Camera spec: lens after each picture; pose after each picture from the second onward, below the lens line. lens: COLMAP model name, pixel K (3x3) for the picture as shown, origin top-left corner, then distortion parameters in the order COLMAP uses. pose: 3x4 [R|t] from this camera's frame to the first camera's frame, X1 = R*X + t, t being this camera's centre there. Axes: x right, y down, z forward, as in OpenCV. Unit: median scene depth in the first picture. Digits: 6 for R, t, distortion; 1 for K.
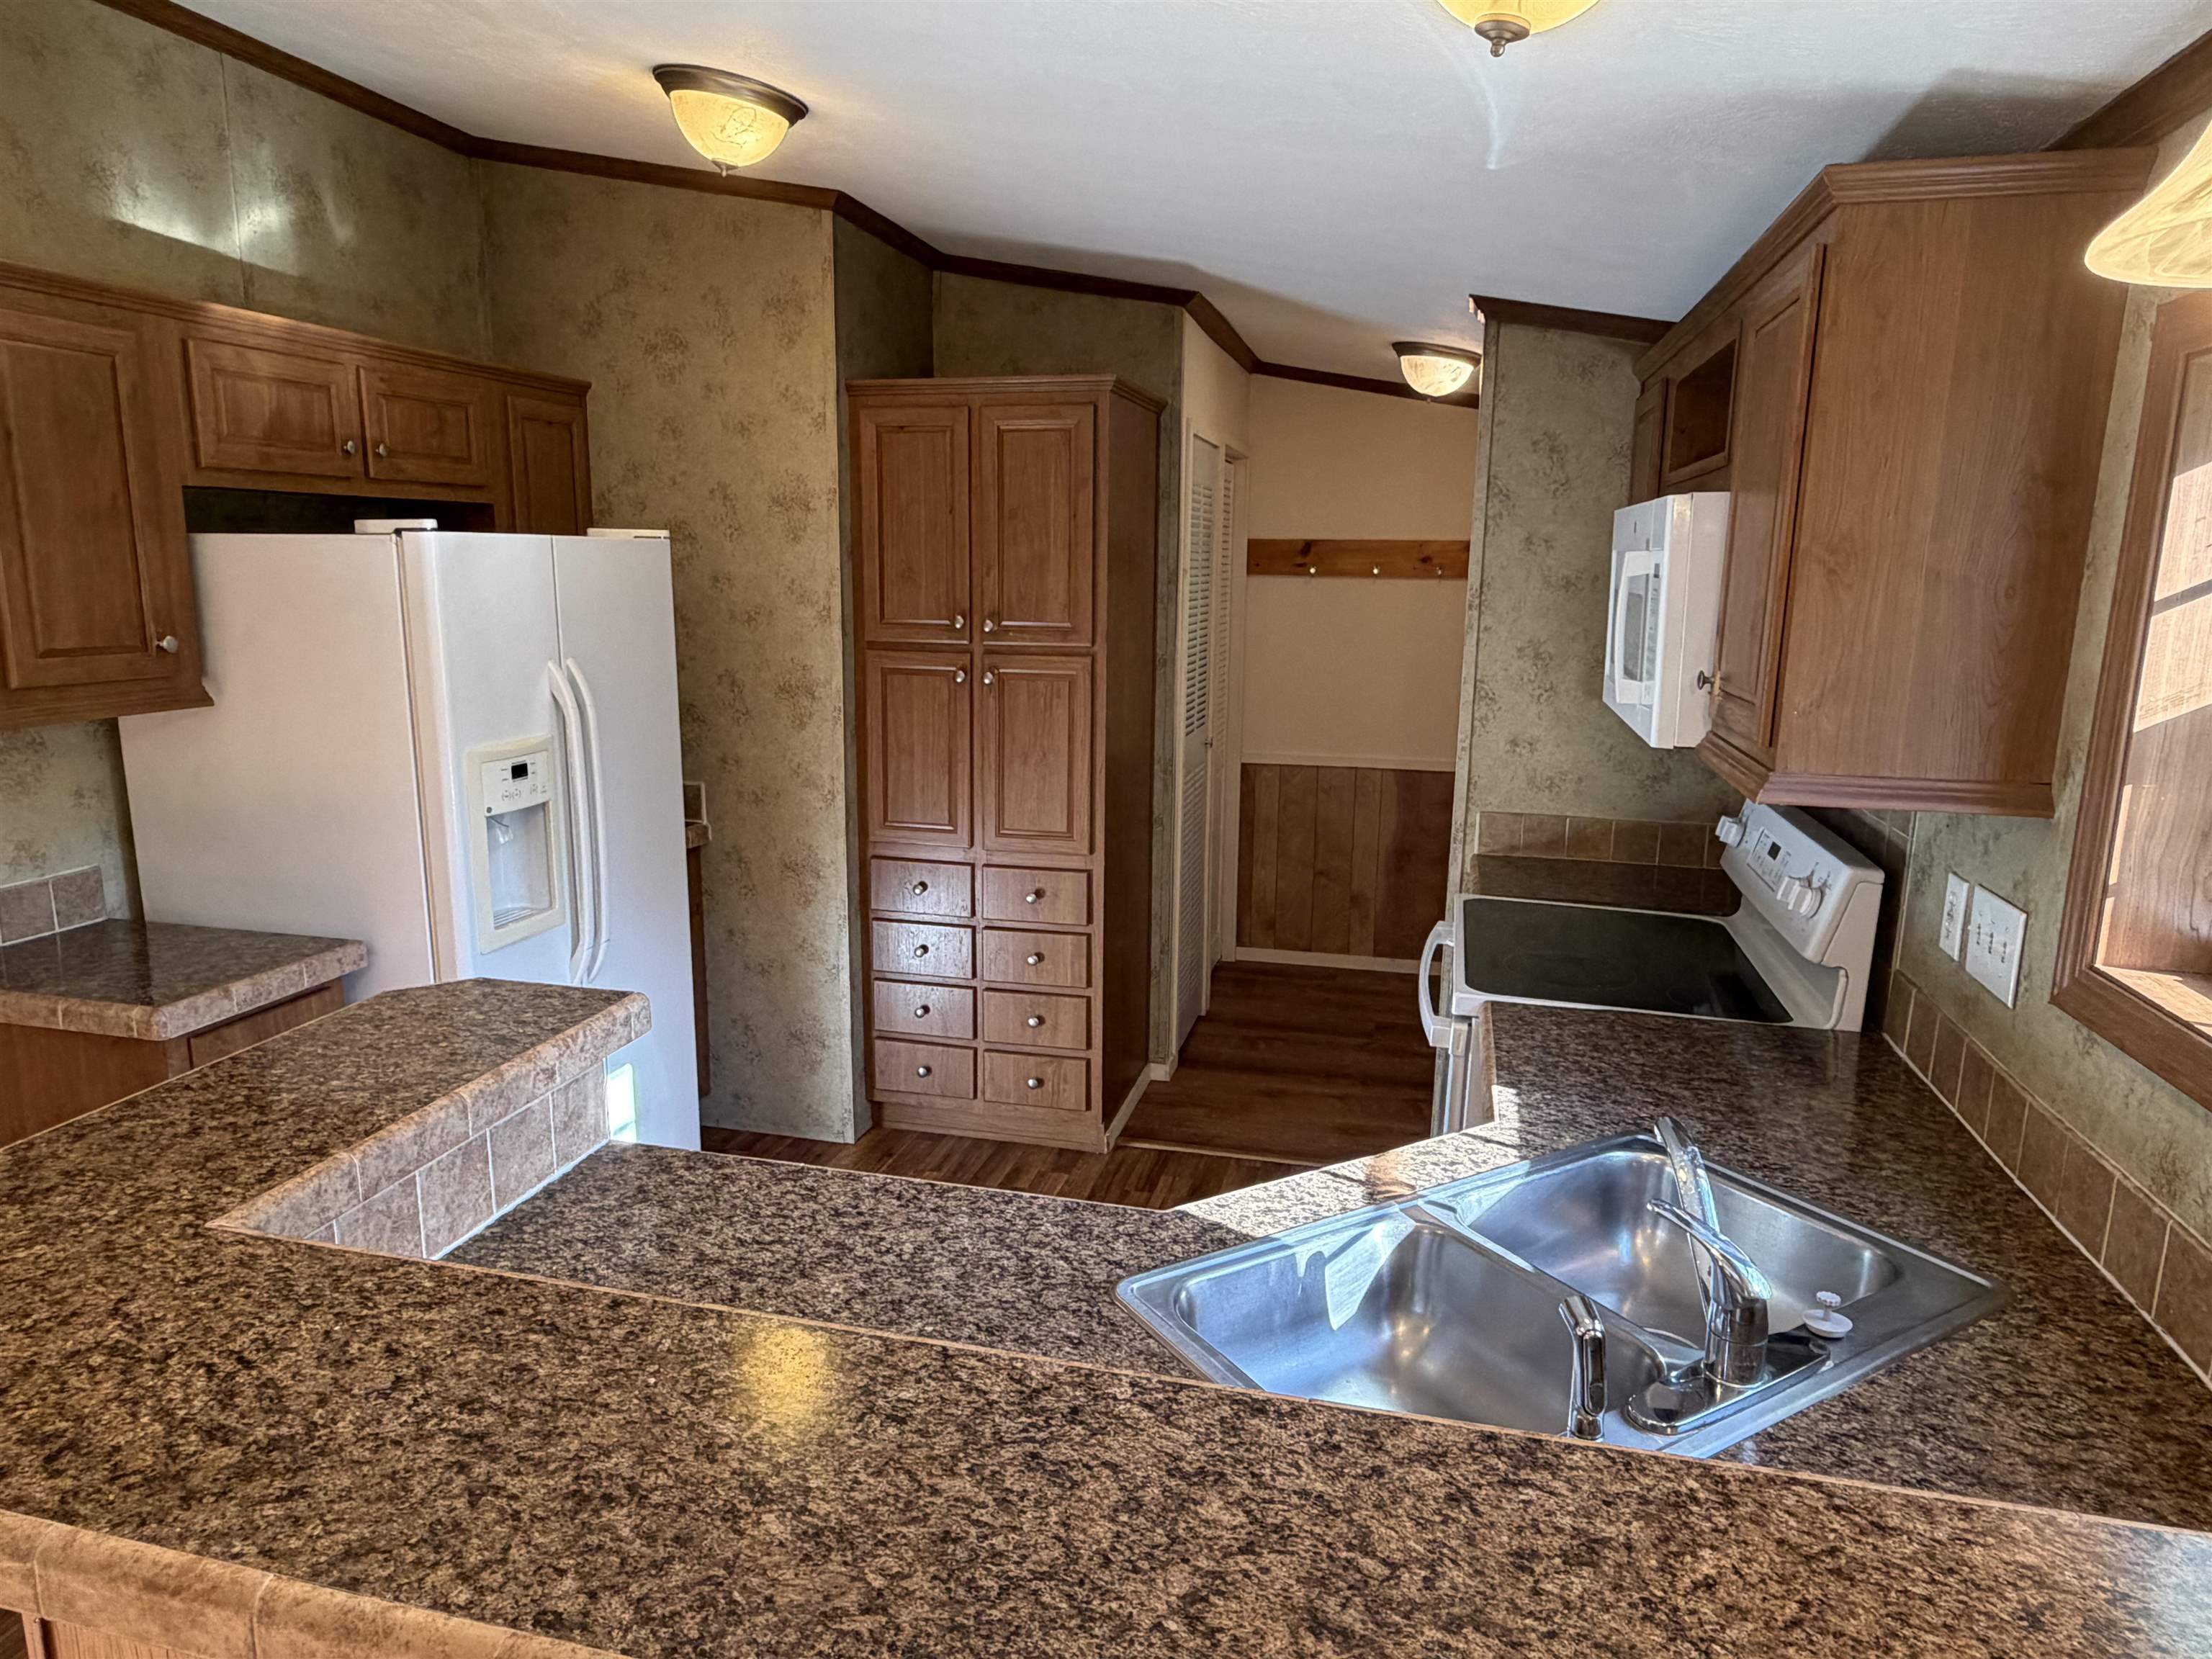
lens RADIAL K [[1364.4, 0, 1097.7], [0, 1364.4, 833.6], [0, 0, 1]] dist [0.004389, -0.000362]
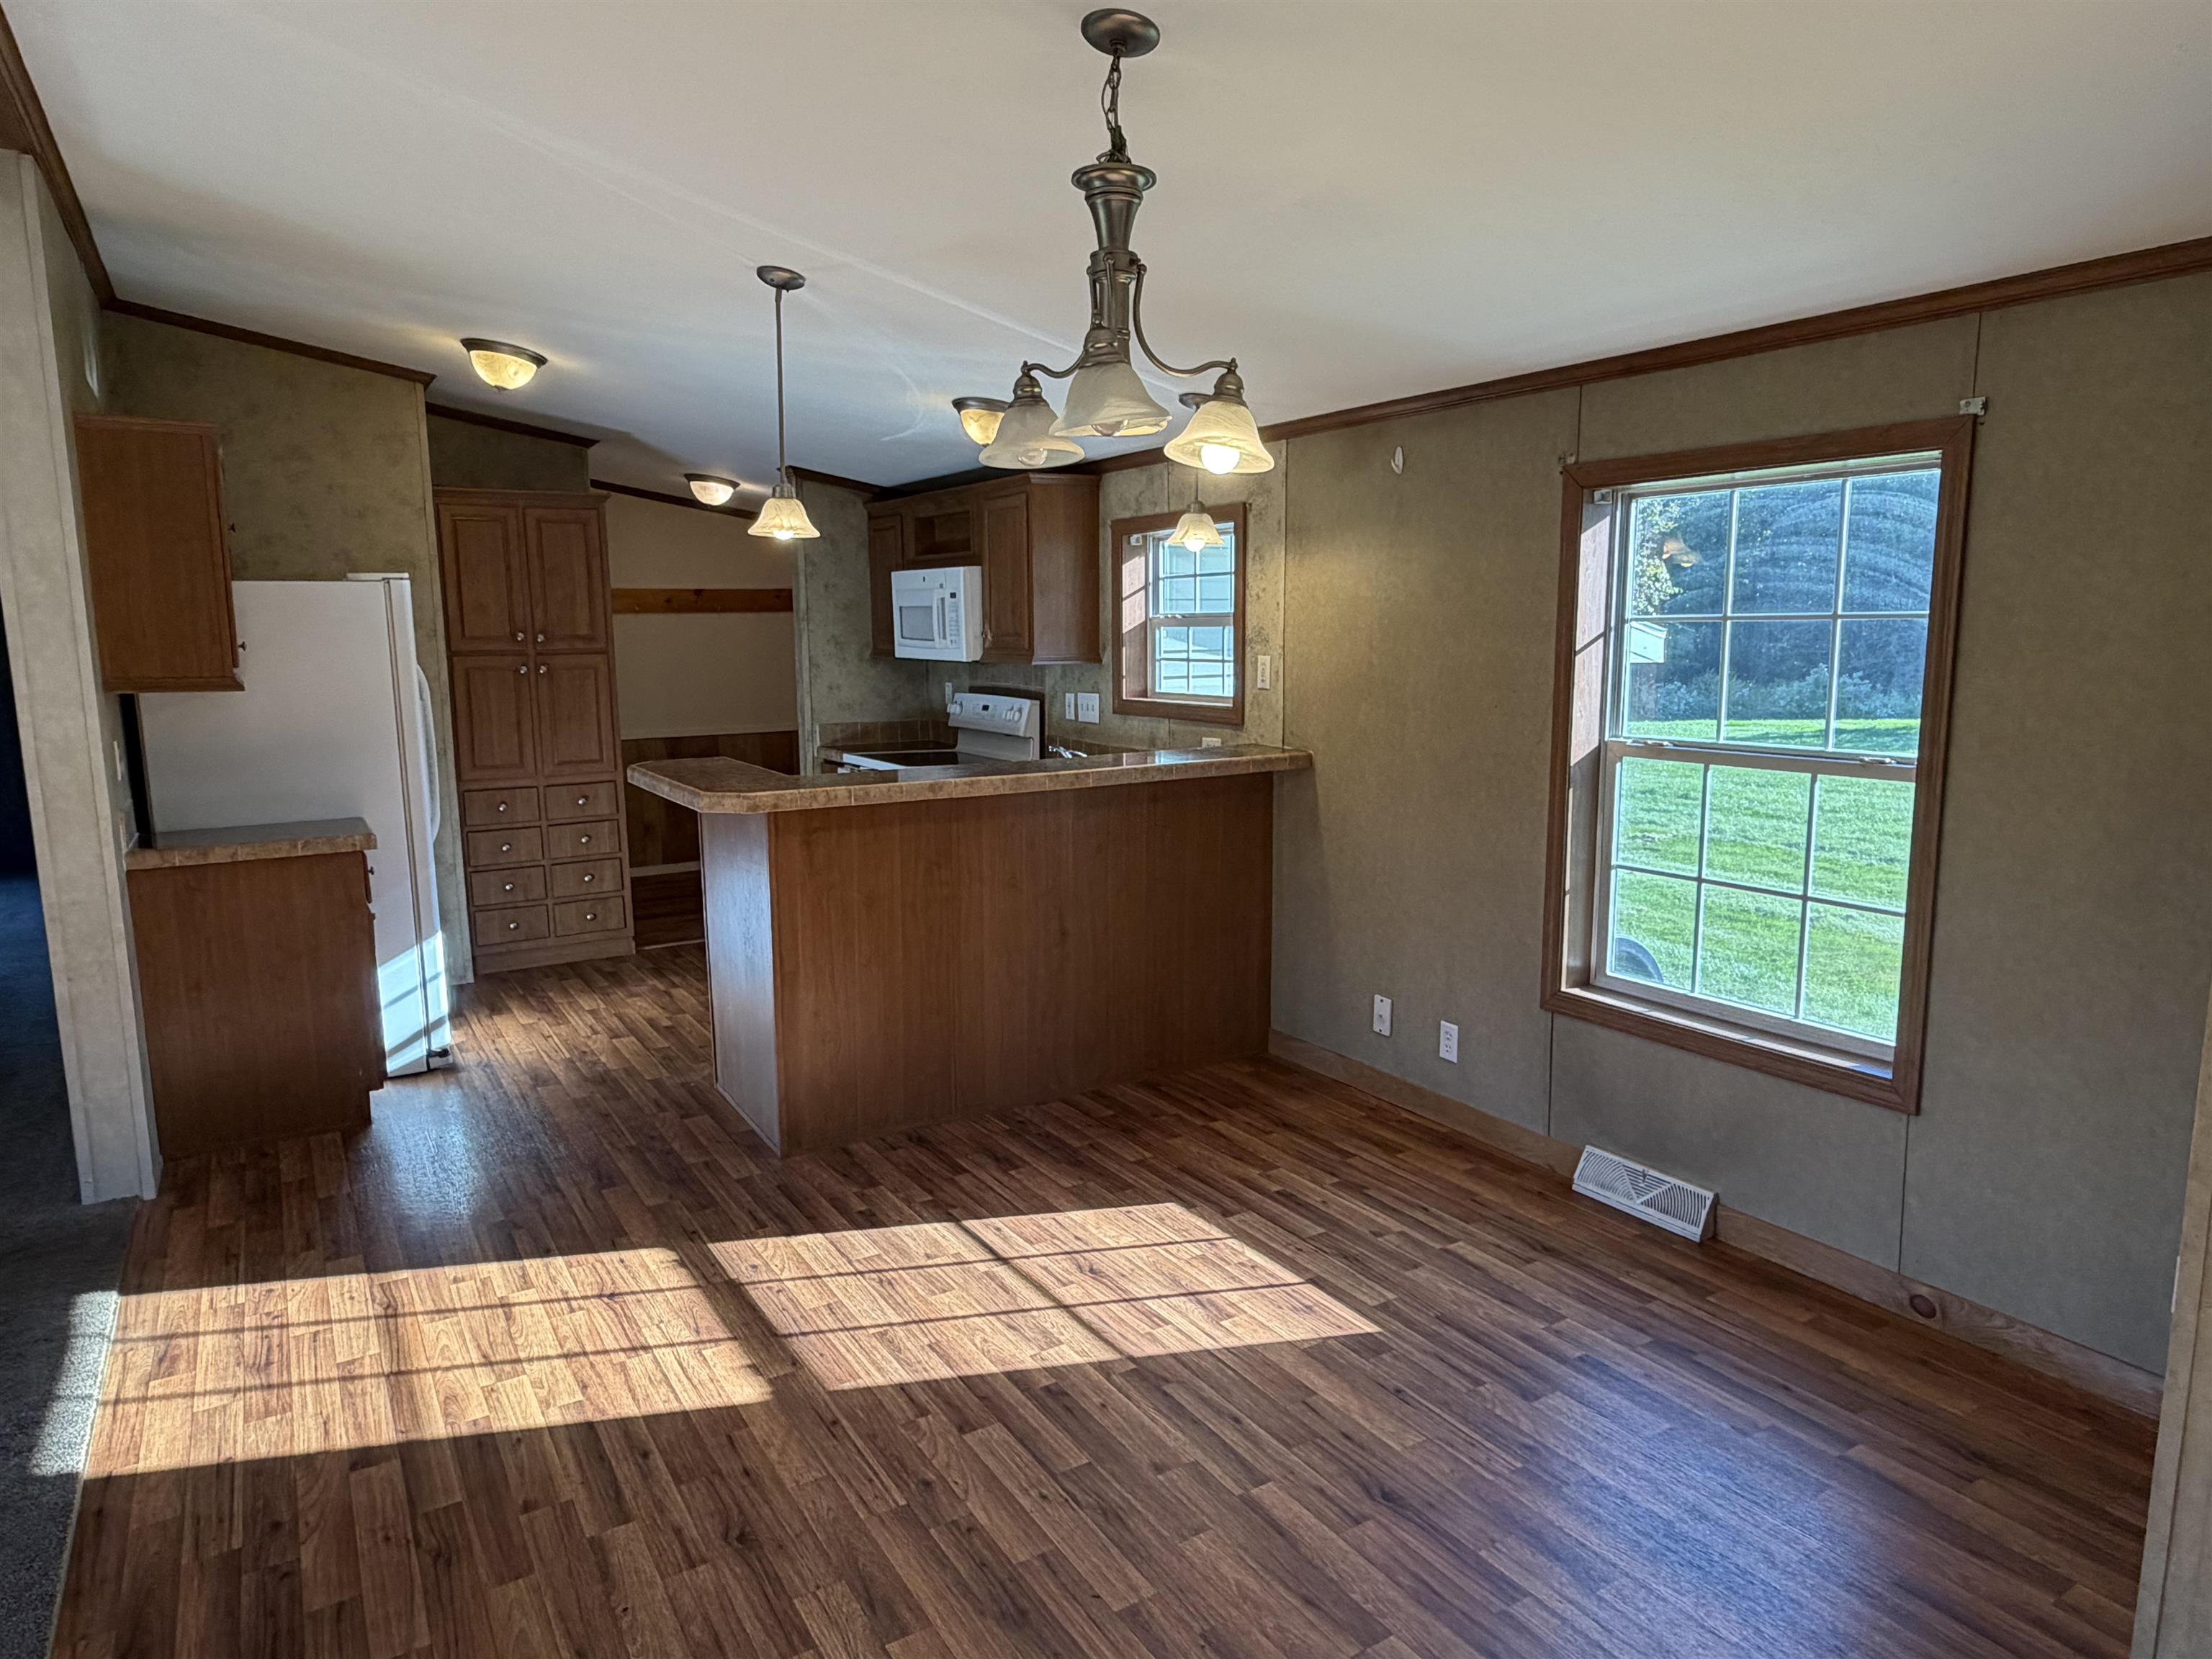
lens RADIAL K [[1364.4, 0, 1097.7], [0, 1364.4, 833.6], [0, 0, 1]] dist [0.004389, -0.000362]
pose [[0.697981, -0.128781, 0.704442, -0.898799], [0.157231, 0.987253, 0.024694, 0.164579], [-0.698642, 0.093524, 0.709332, -0.698229]]
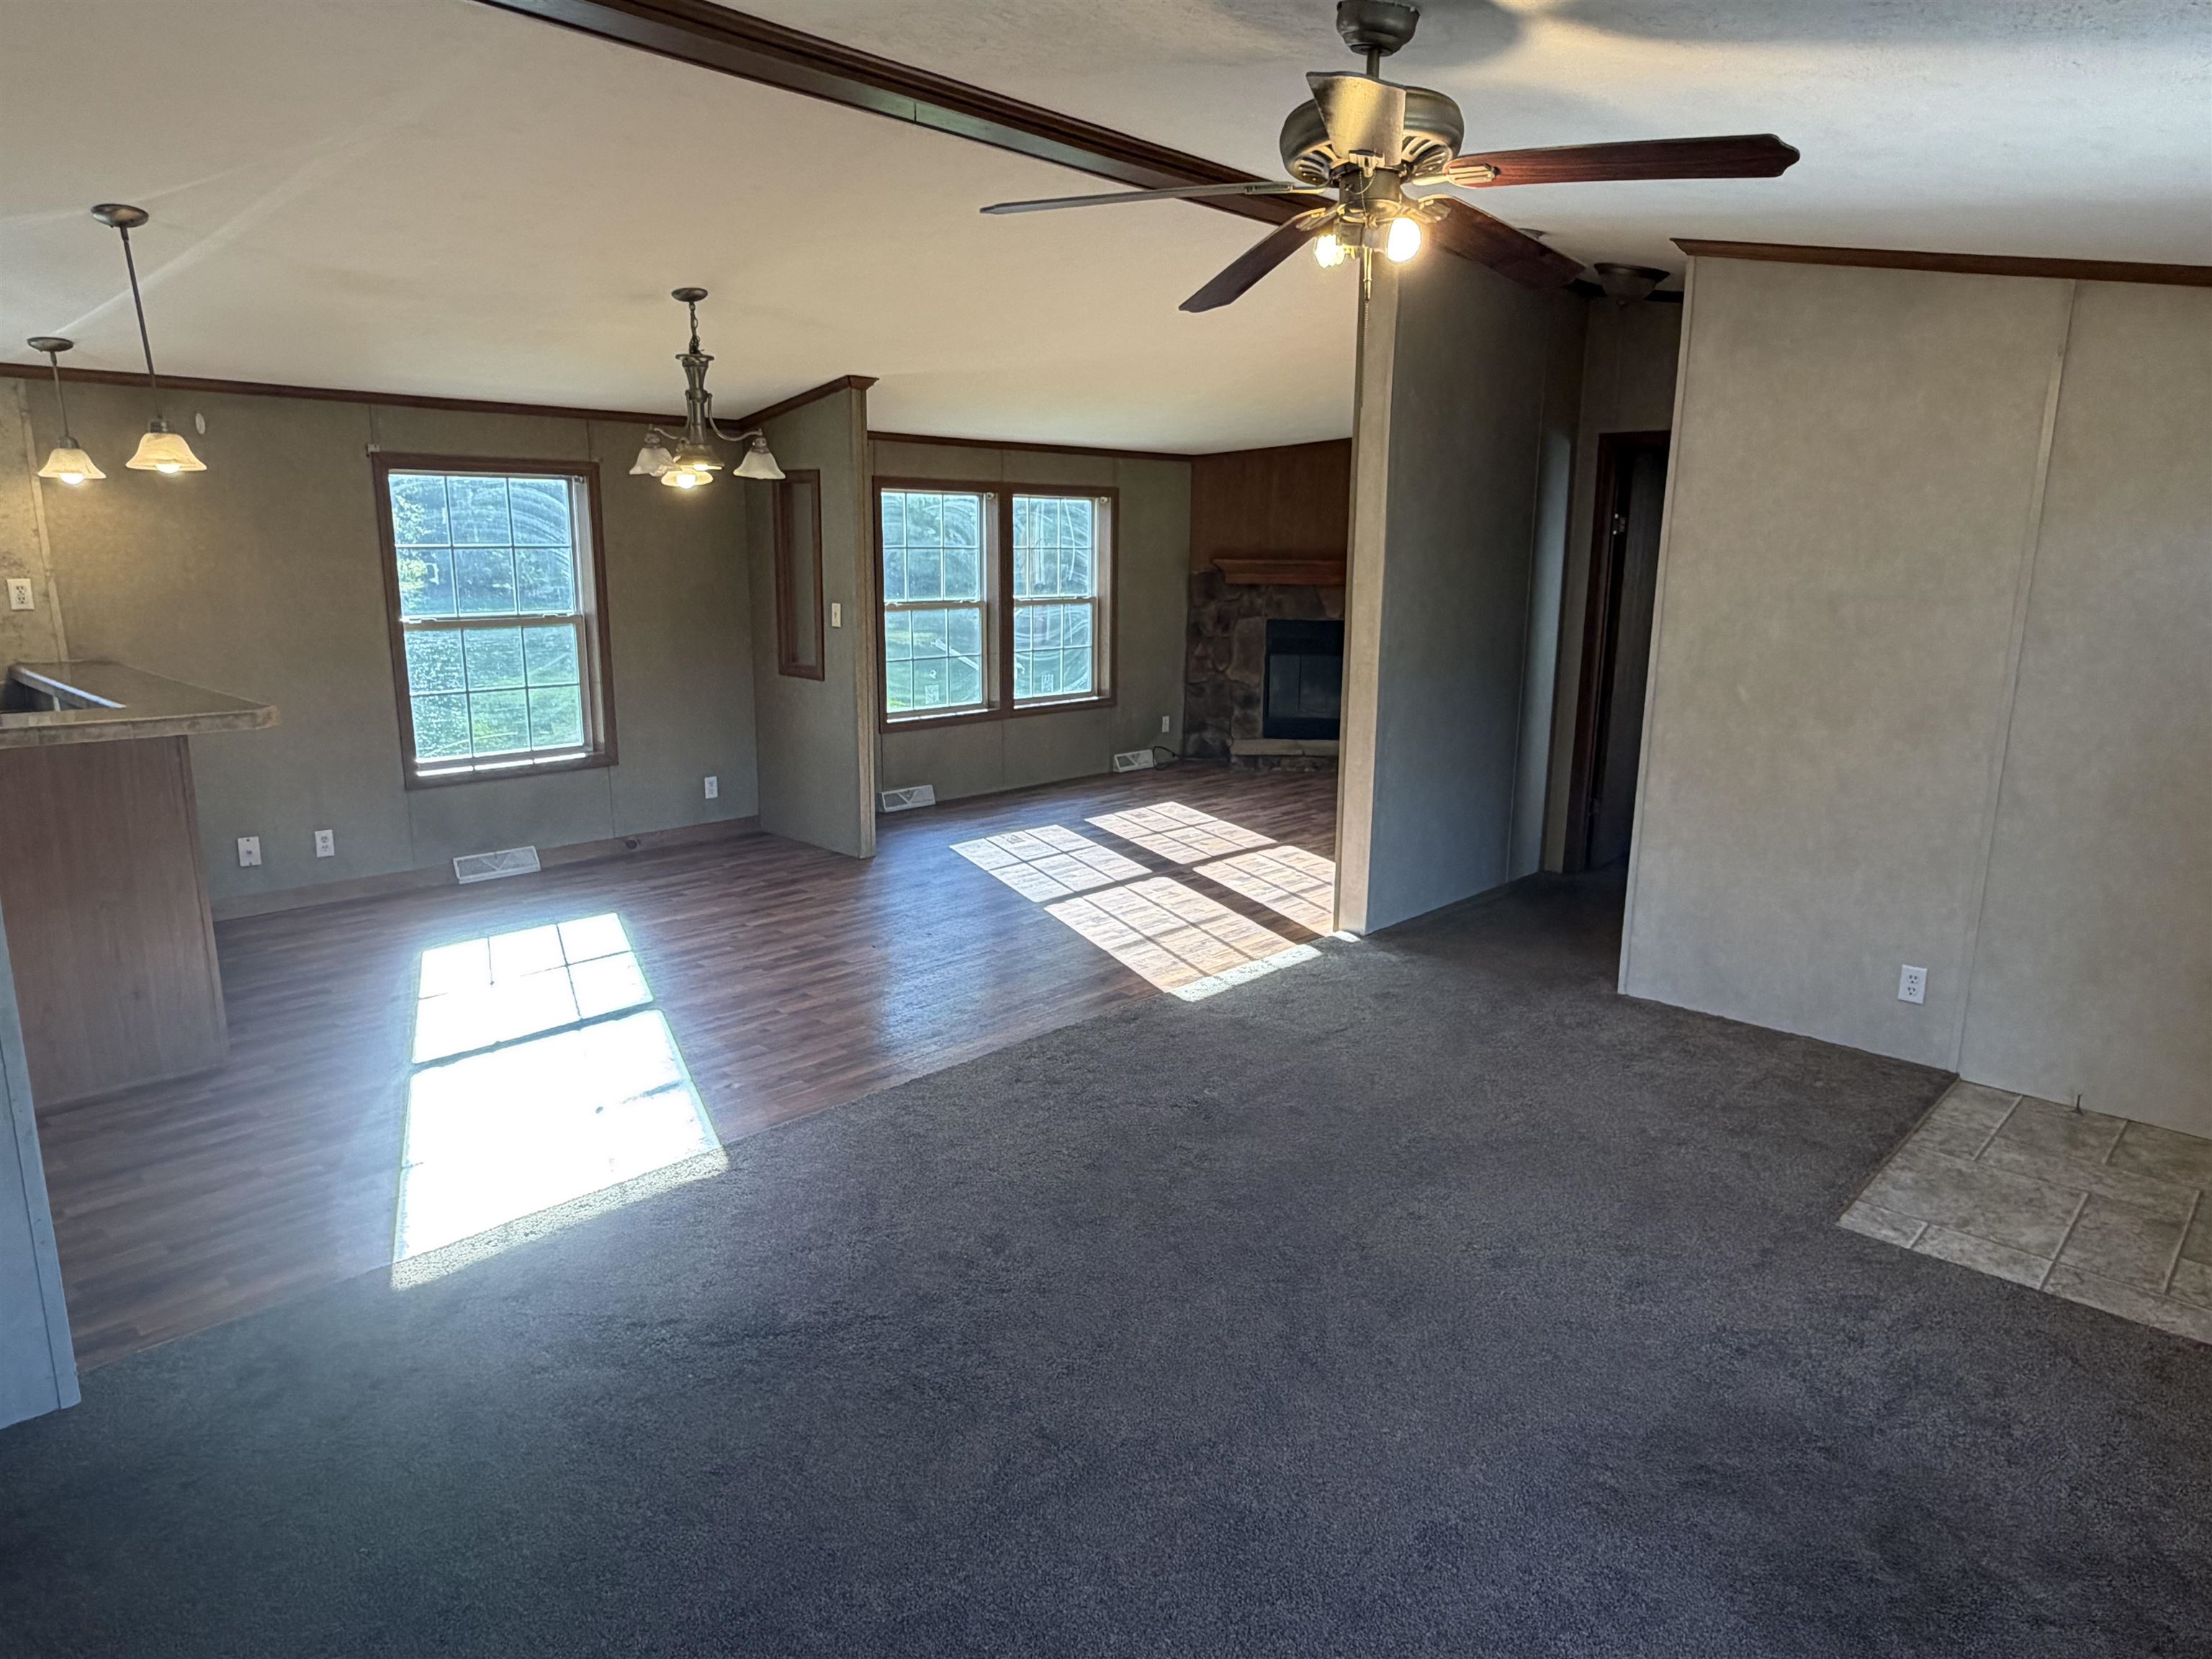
lens RADIAL K [[1342.2, 0, 1106.0], [0, 1342.2, 829.5], [0, 0, 1]] dist [-0.000183, -0.000811]
pose [[-0.870528, -0.127645, 0.475276, -1.549023], [0.076823, 0.918687, 0.387443, -0.188460], [-0.486086, 0.373792, -0.789937, 0.878070]]
